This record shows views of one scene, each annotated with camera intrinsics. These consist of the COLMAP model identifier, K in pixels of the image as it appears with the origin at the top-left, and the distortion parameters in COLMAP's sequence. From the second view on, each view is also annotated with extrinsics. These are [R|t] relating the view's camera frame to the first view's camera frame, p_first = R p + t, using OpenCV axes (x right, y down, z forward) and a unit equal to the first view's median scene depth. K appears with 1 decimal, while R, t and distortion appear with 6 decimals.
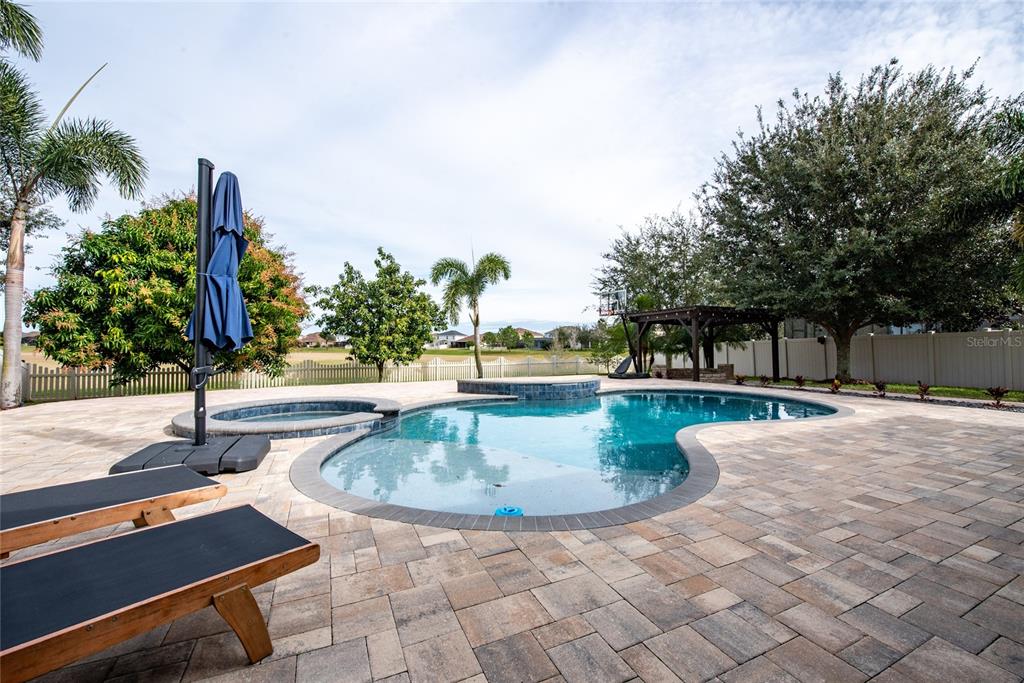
lens RADIAL K [[407.4, 0, 512.0], [0, 407.4, 341.5], [0, 0, 1]] dist [-0.019343, -0.000201]
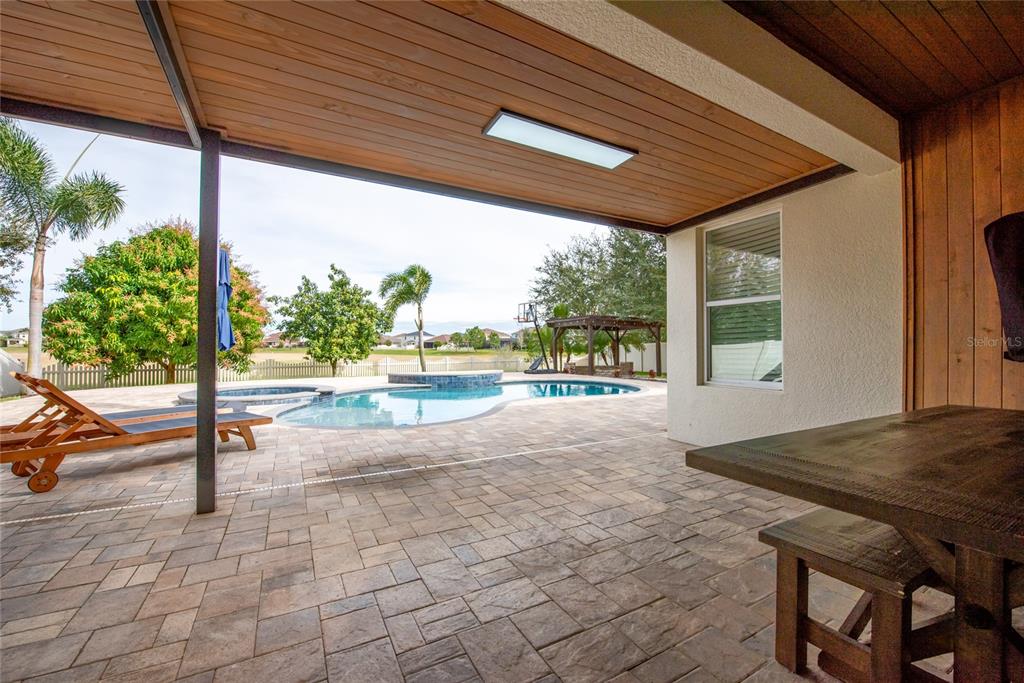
lens RADIAL K [[407.4, 0, 512.0], [0, 407.4, 341.5], [0, 0, 1]] dist [-0.019343, -0.000201]
pose [[0.997382, 0.001086, 0.072300, 0.115636], [-0.001022, 0.999999, -0.000930, -0.005045], [-0.072301, 0.000854, 0.997382, -0.227619]]
